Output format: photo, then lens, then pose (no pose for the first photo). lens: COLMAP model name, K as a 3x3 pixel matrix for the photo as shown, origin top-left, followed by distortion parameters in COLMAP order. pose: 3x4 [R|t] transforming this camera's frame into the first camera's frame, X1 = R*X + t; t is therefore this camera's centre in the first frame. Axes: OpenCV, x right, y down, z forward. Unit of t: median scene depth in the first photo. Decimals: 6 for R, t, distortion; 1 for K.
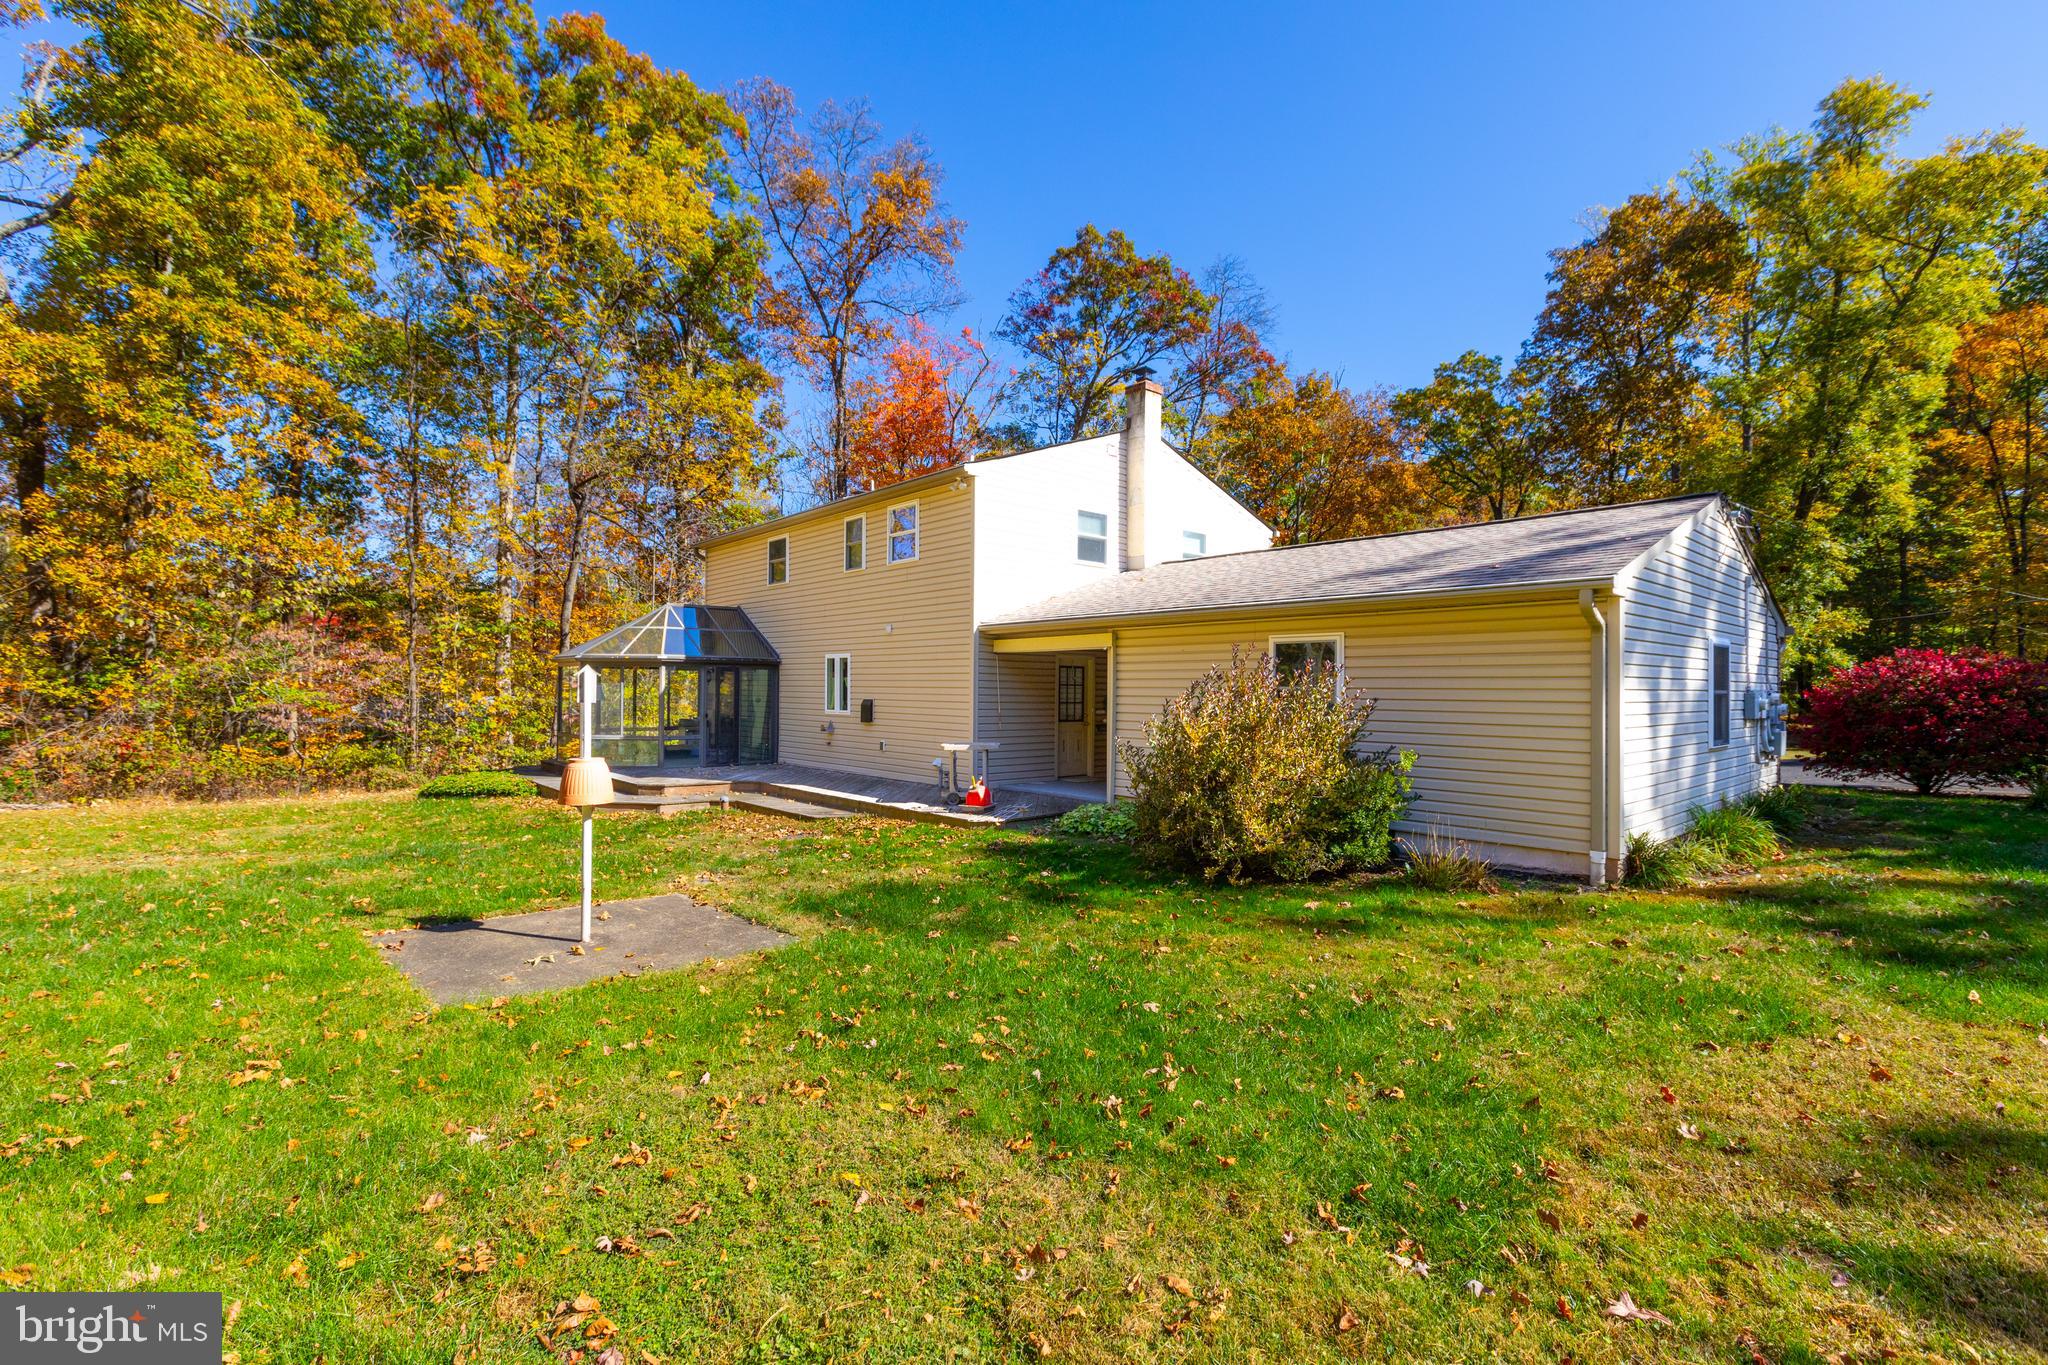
lens RADIAL K [[905.4, 0, 1018.7], [0, 905.4, 676.7], [0, 0, 1]] dist [0.000678, -0.000701]
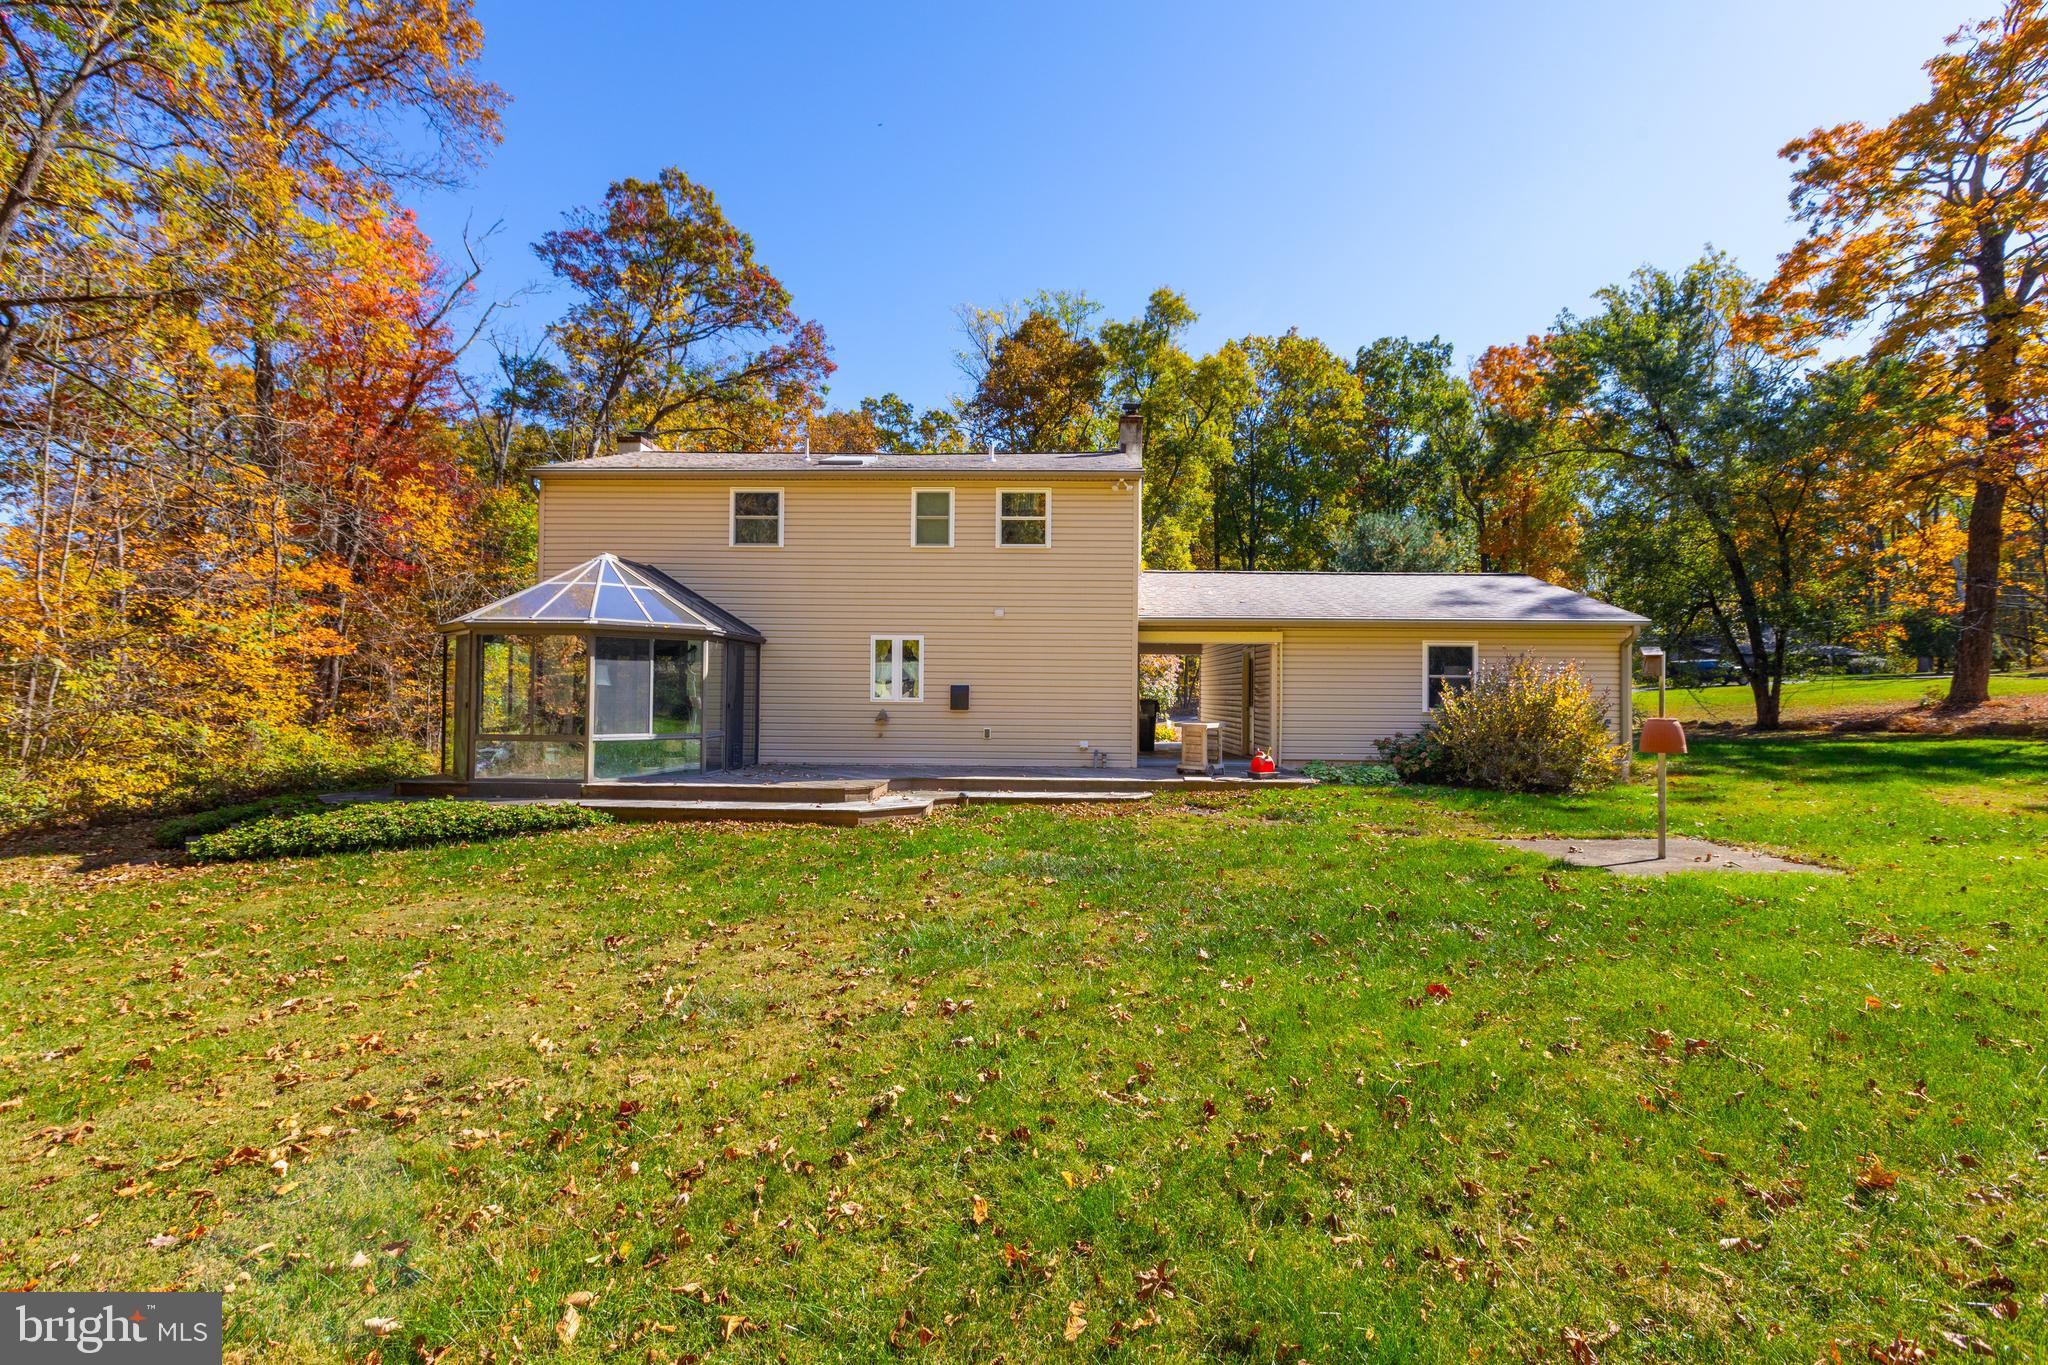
lens RADIAL K [[905.4, 0, 1018.7], [0, 905.4, 676.7], [0, 0, 1]] dist [0.000678, -0.000701]
pose [[0.683416, 0.013850, 0.729898, -0.689558], [-0.014738, 0.999878, -0.005173, 0.016977], [-0.729880, -0.007222, 0.683537, 0.257053]]
